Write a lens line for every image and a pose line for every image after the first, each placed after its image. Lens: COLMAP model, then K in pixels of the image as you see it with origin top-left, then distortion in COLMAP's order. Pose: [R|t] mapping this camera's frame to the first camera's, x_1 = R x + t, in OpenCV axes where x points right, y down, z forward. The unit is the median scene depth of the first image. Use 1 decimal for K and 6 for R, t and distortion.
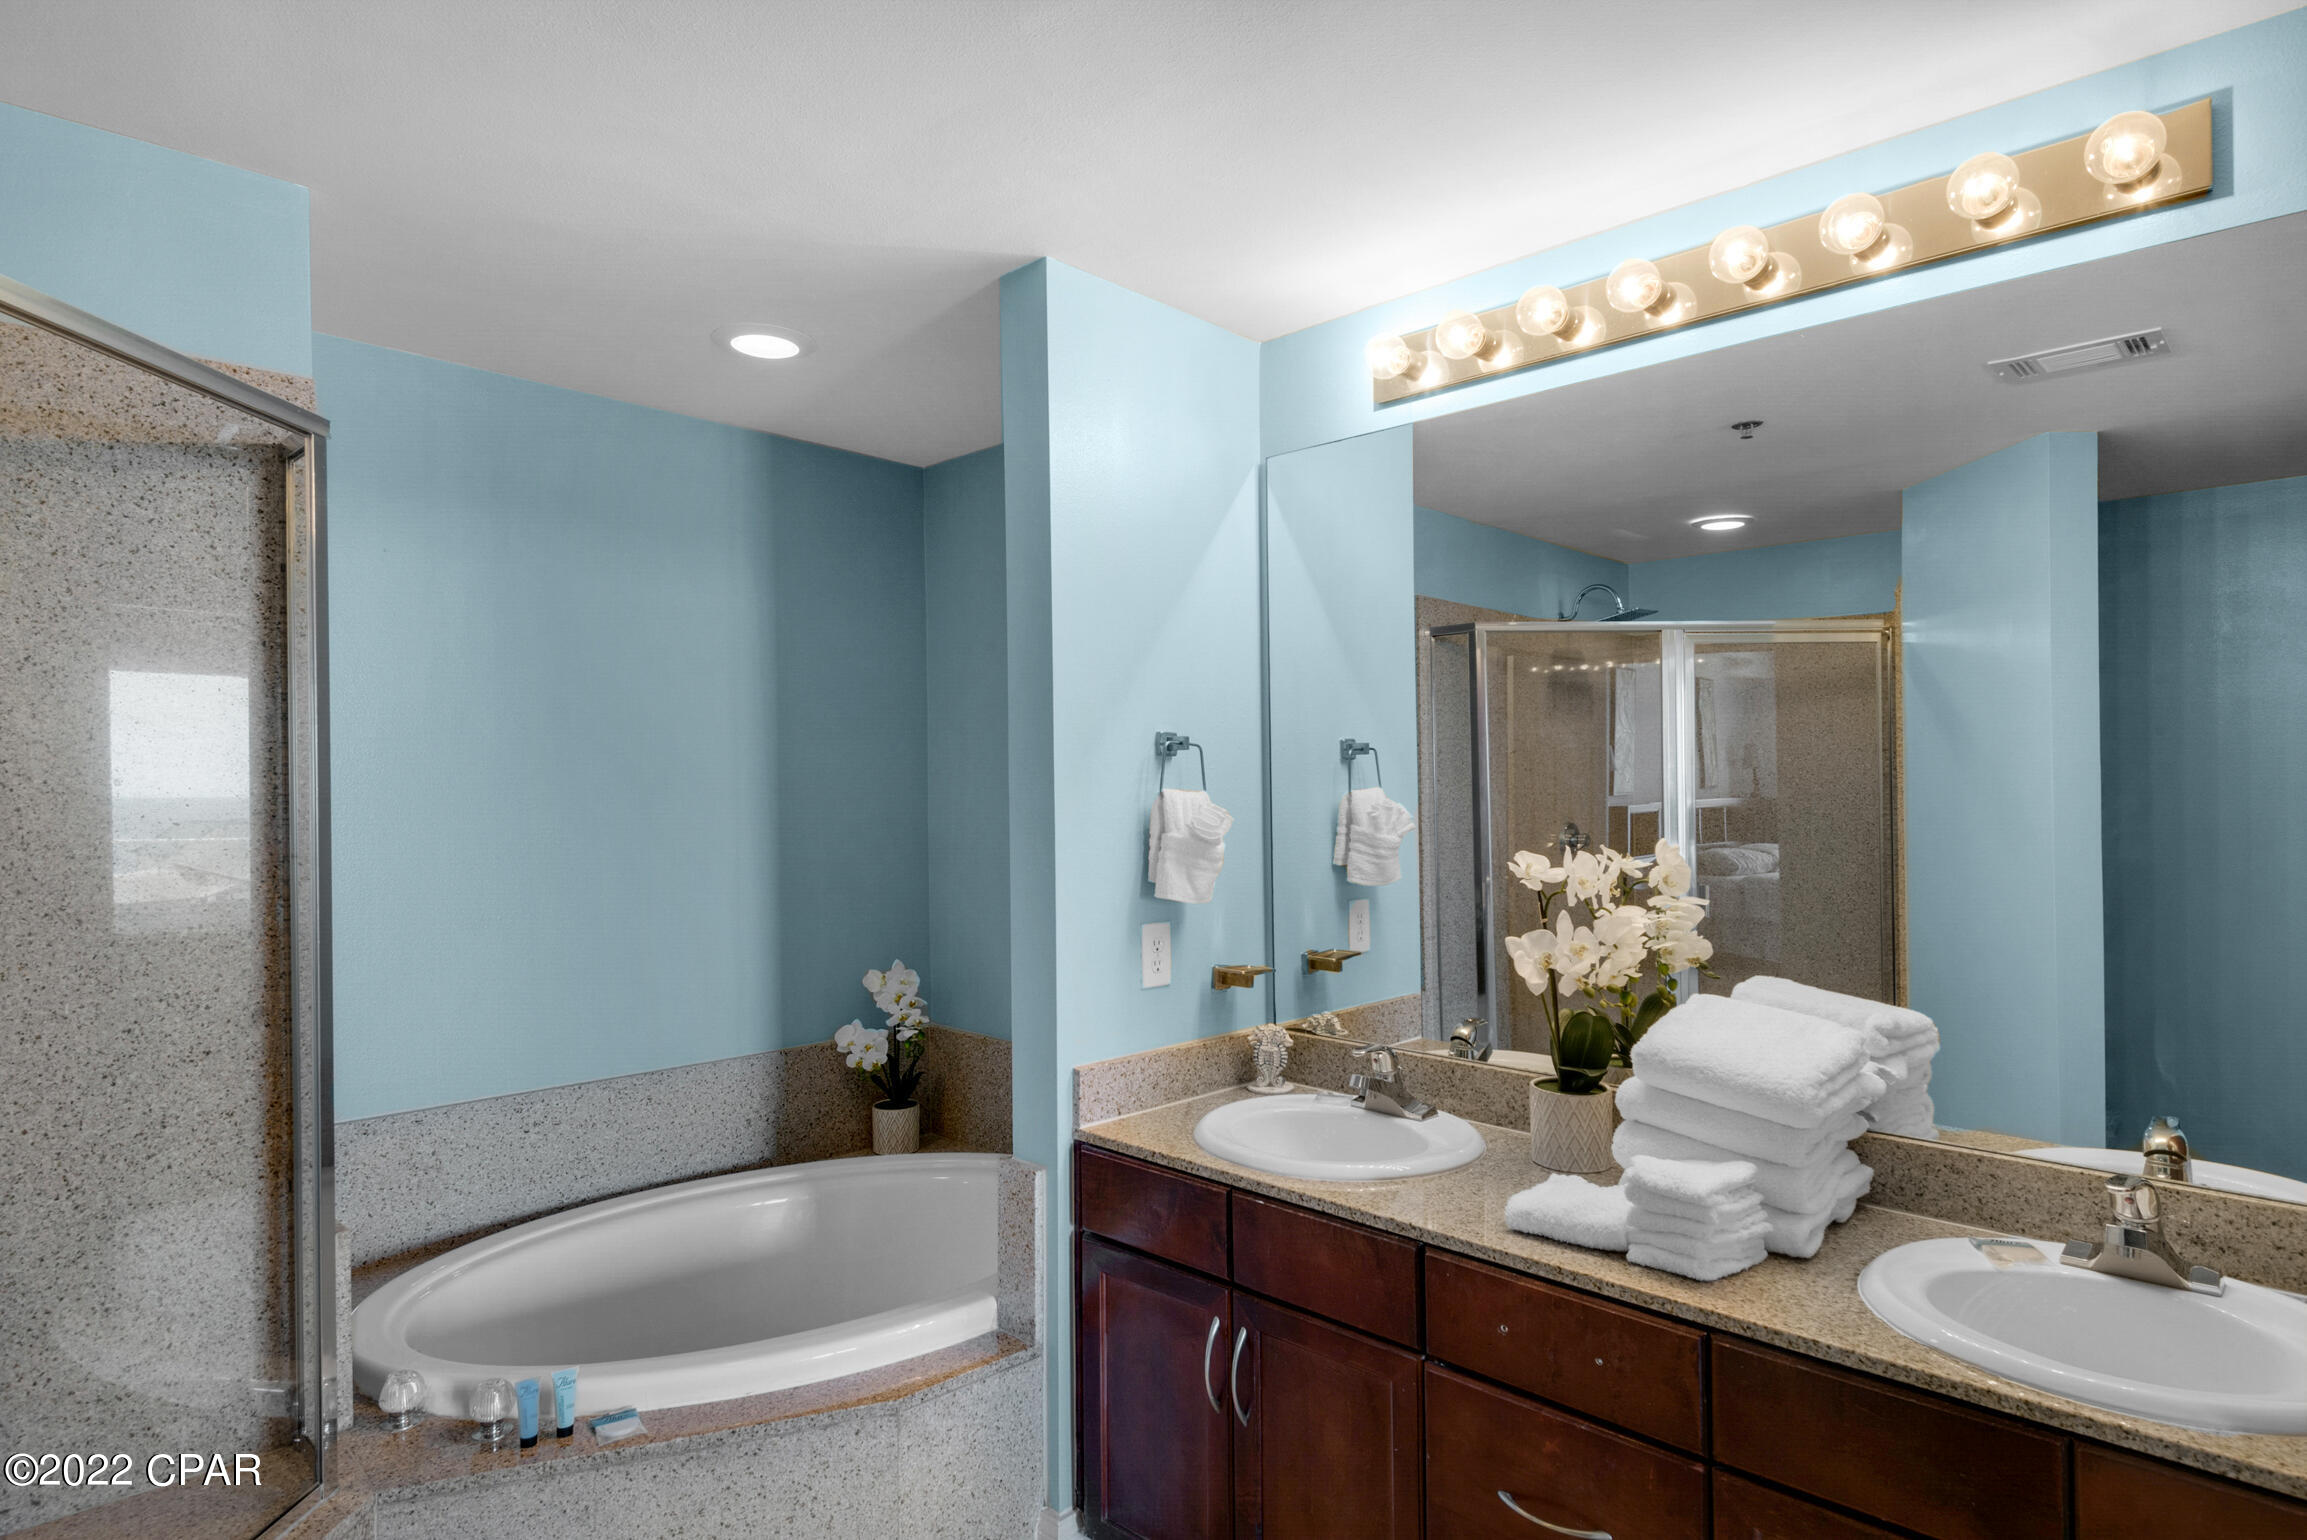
lens RADIAL K [[1218.1, 0, 1153.5], [0, 1218.1, 770.0], [0, 0, 1]] dist [0.051641, -0.033523]
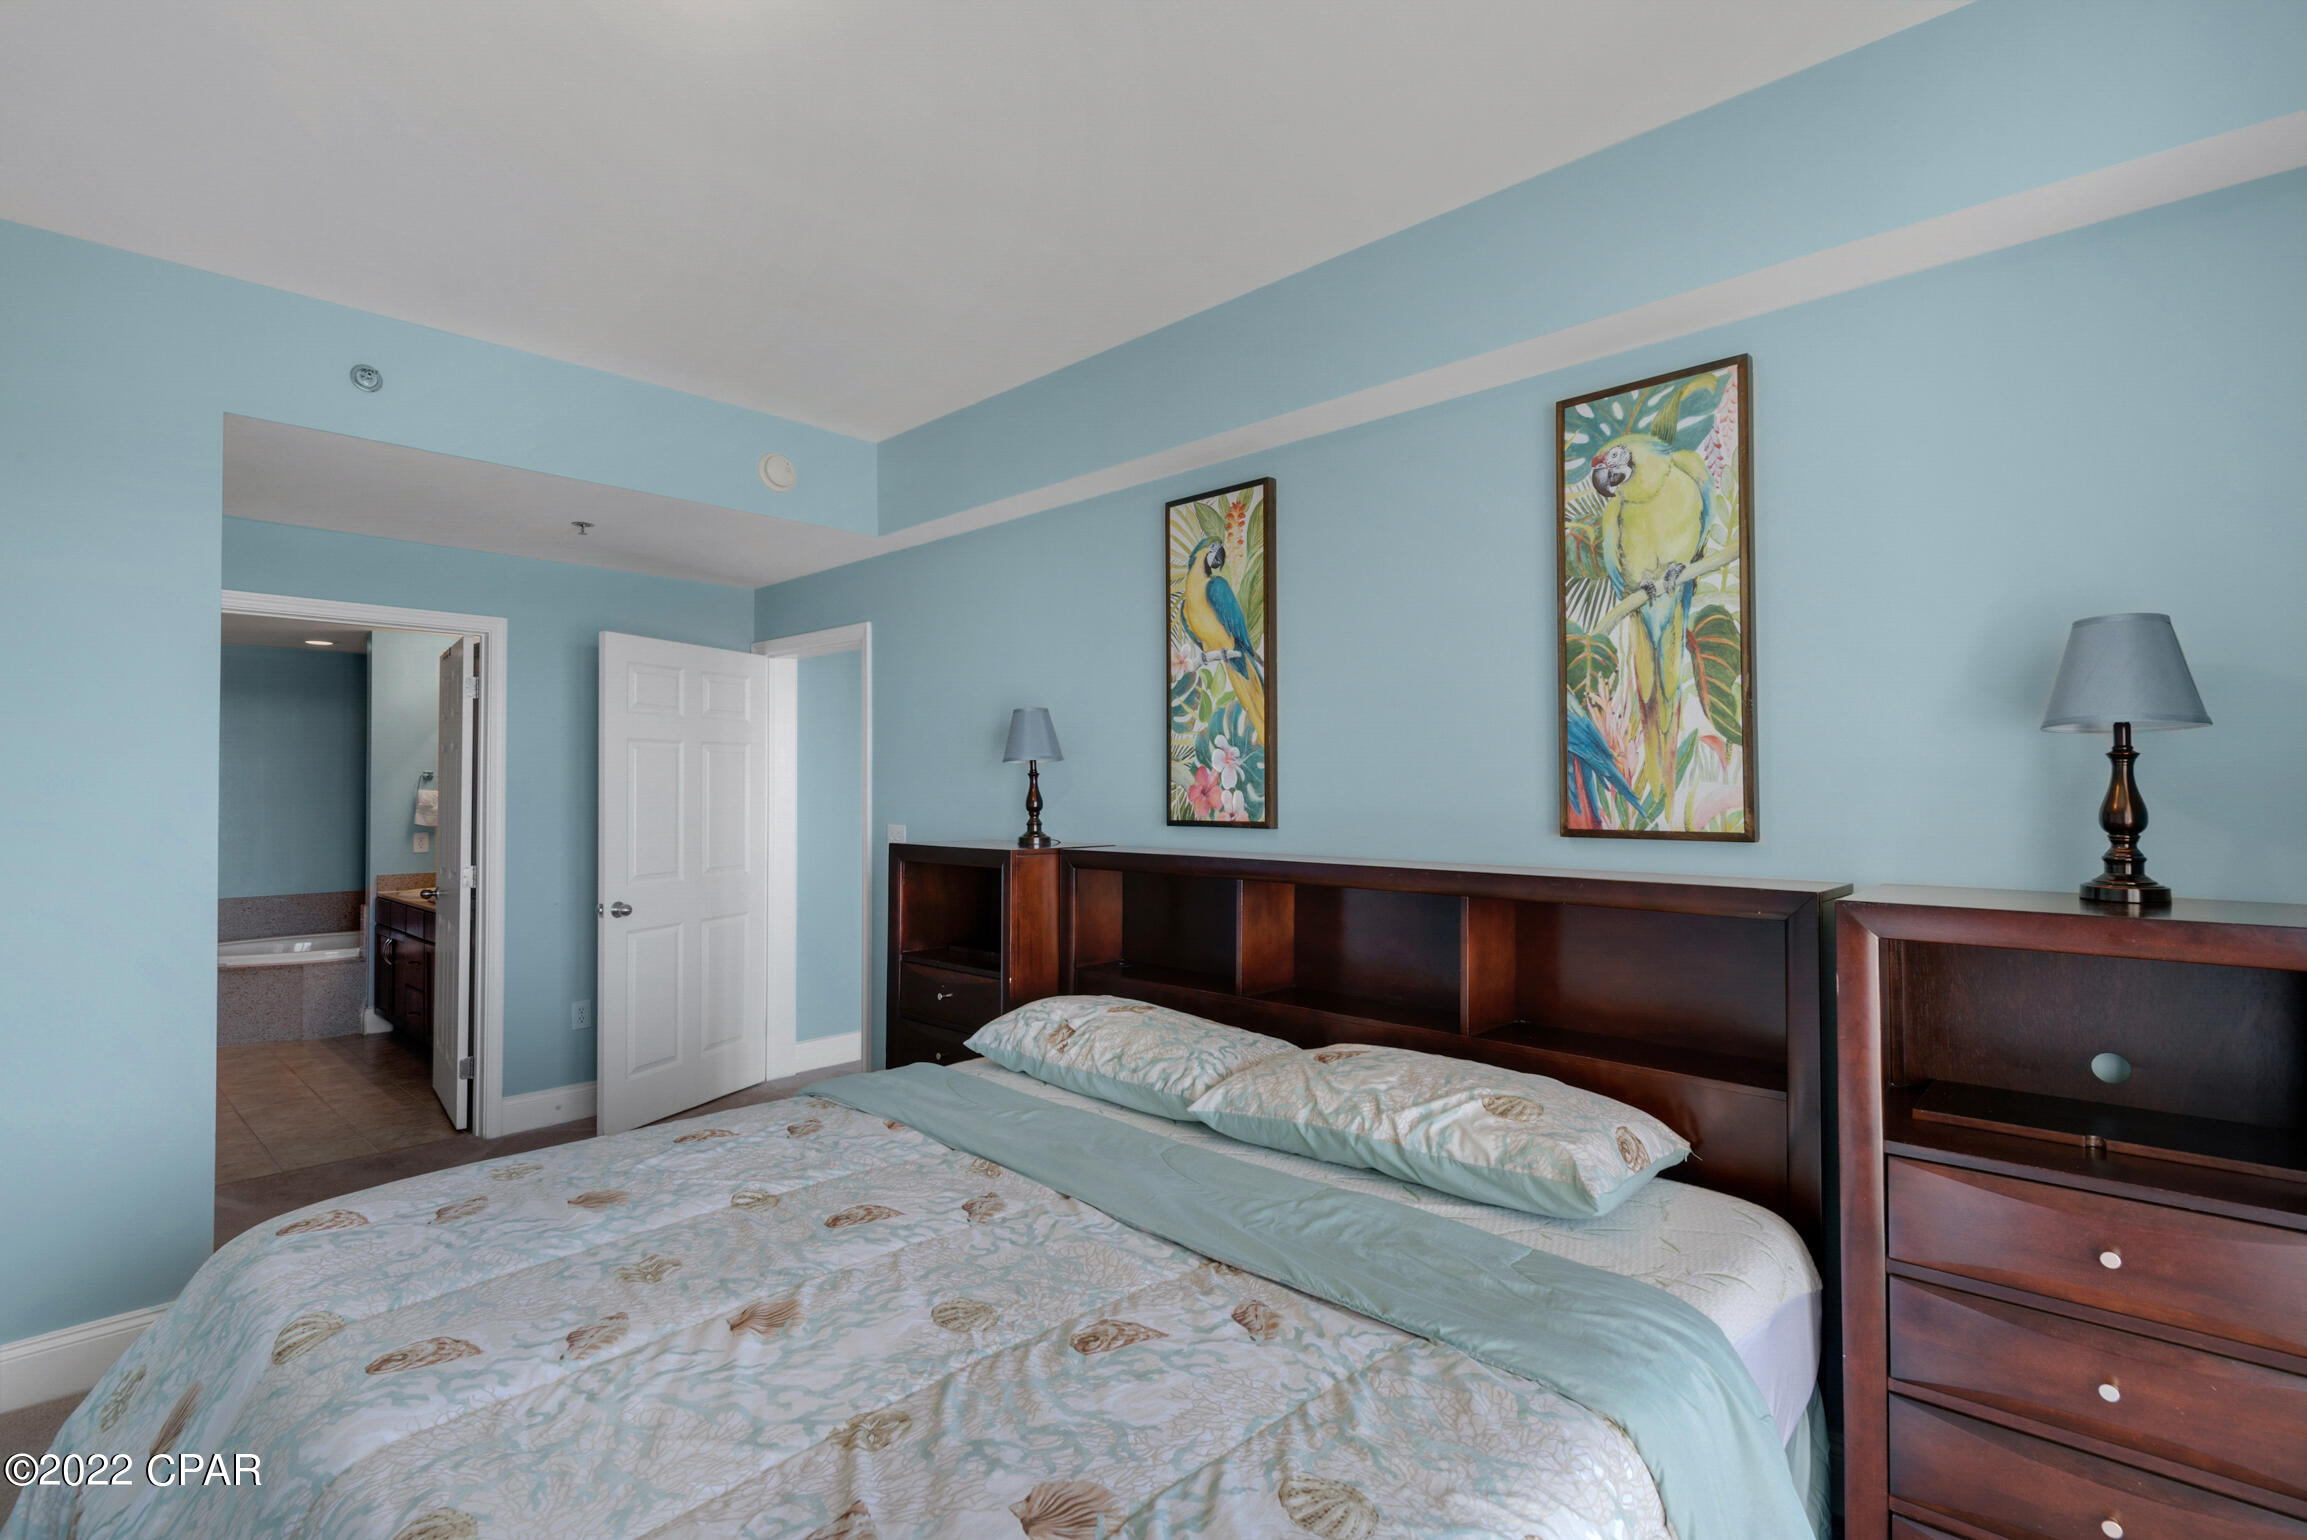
lens RADIAL K [[1085.2, 0, 1153.5], [0, 1085.2, 770.0], [0, 0, 1]] dist [0.028590, -0.022668]
pose [[0.998469, 0.009989, 0.054408, 1.887887], [-0.009345, 0.999883, -0.012076, -0.021984], [-0.054522, 0.011550, 0.998446, -2.101886]]
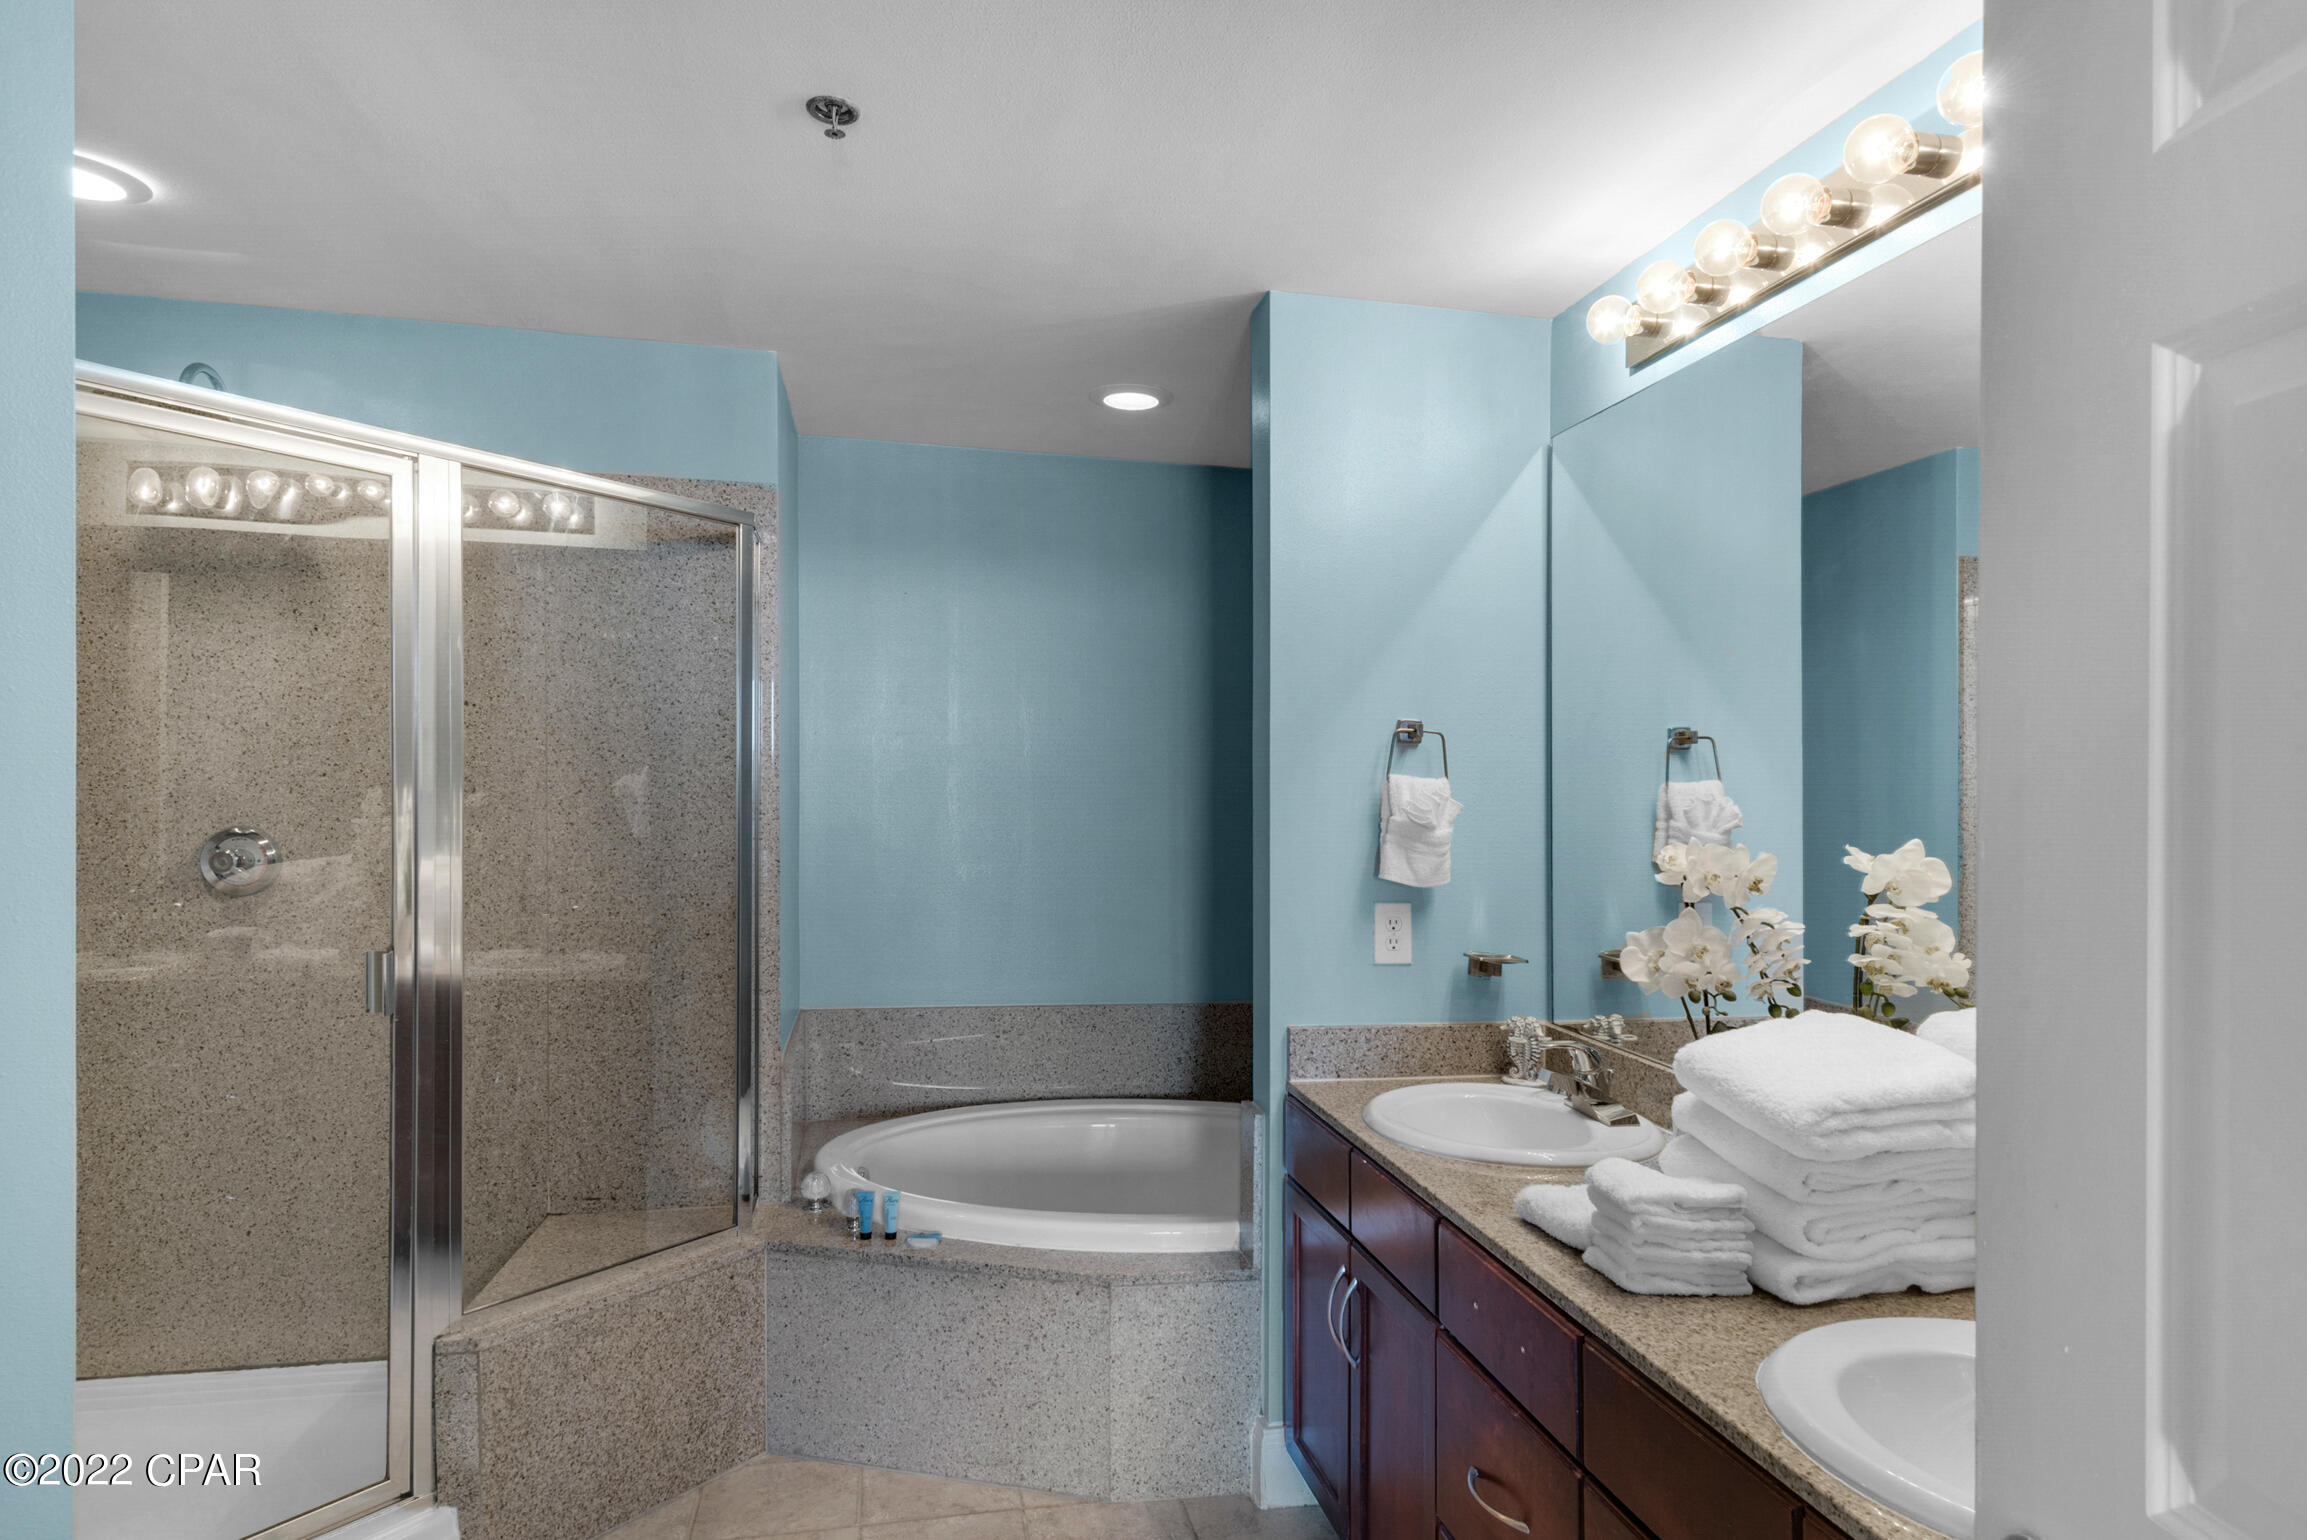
lens RADIAL K [[1210.5, 0, 1153.5], [0, 1210.5, 770.0], [0, 0, 1]] dist [0.029463, -0.016988]
pose [[0.851090, 0.012627, -0.524868, 0.400225], [-0.012167, 0.999917, 0.004326, 0.010358], [0.524879, 0.002704, 0.851172, 0.010468]]
